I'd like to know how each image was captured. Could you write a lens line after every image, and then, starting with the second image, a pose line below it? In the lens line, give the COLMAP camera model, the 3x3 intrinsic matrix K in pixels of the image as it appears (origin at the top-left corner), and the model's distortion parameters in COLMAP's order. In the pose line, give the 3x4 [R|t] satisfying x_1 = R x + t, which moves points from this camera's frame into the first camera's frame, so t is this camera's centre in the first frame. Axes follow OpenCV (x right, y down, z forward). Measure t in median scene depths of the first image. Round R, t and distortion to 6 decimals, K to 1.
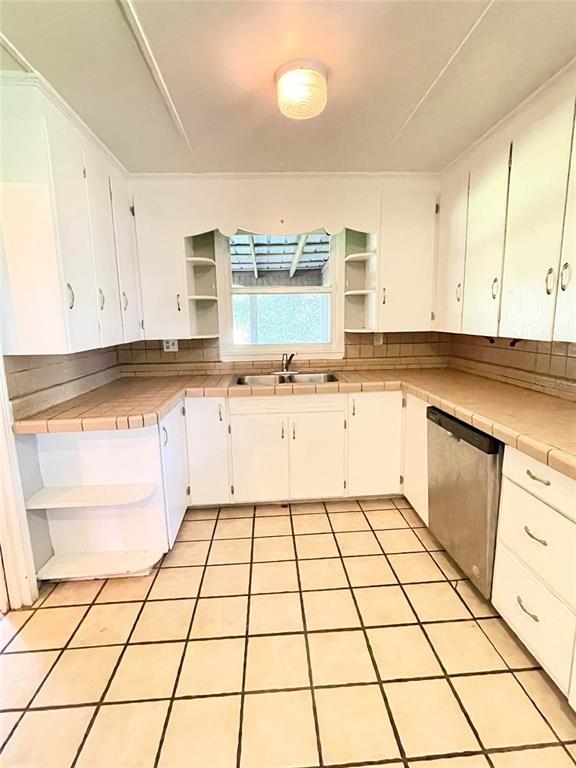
lens RADIAL K [[378.9, 0, 290.0], [0, 378.9, 380.5], [0, 0, 1]] dist [-0.001553, -0.000404]
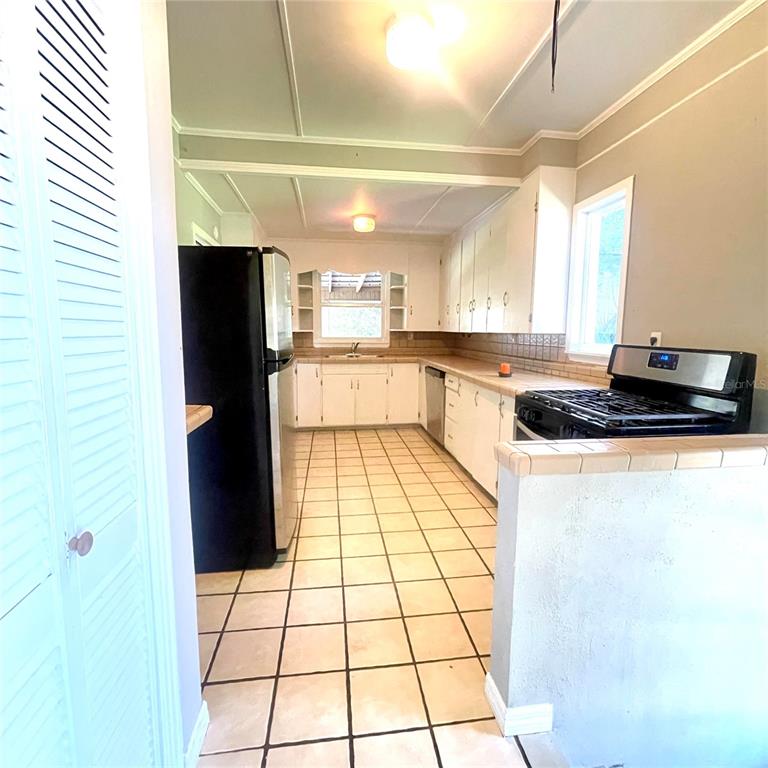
lens RADIAL K [[414.3, 0, 384.6], [0, 414.3, 379.8], [0, 0, 1]] dist [-0.000600, -0.001277]
pose [[0.997139, 0.015746, 0.073935, -0.009606], [-0.012597, 0.999001, -0.042870, 0.183981], [-0.074536, 0.041816, 0.996341, -0.896862]]
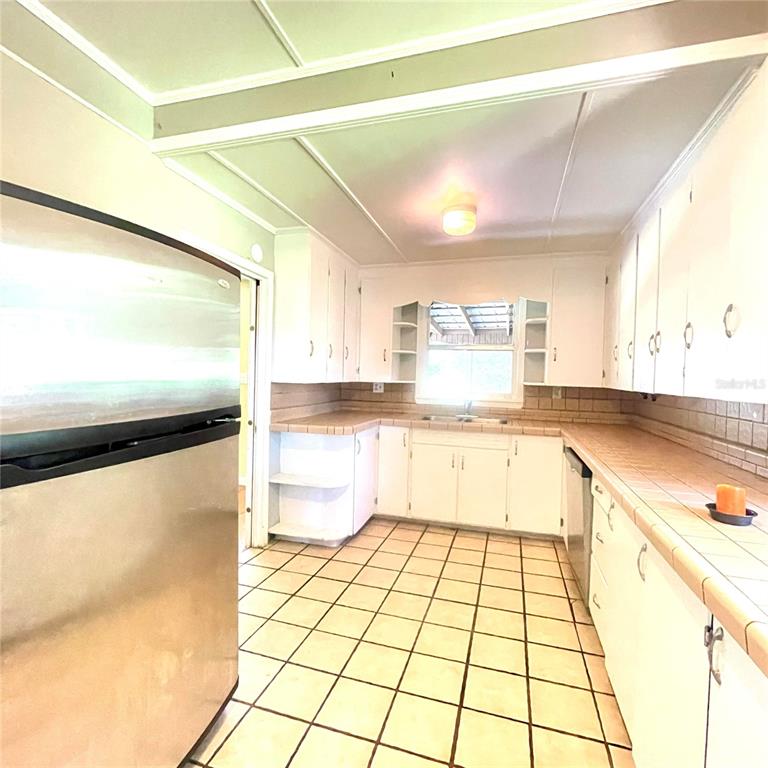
lens RADIAL K [[414.3, 0, 384.6], [0, 414.3, 379.8], [0, 0, 1]] dist [-0.000600, -0.001277]
pose [[0.934687, 0.049946, -0.351946, 0.215450], [-0.102887, 0.985713, -0.133357, 0.072134], [0.340257, 0.160857, 0.926472, -0.321980]]
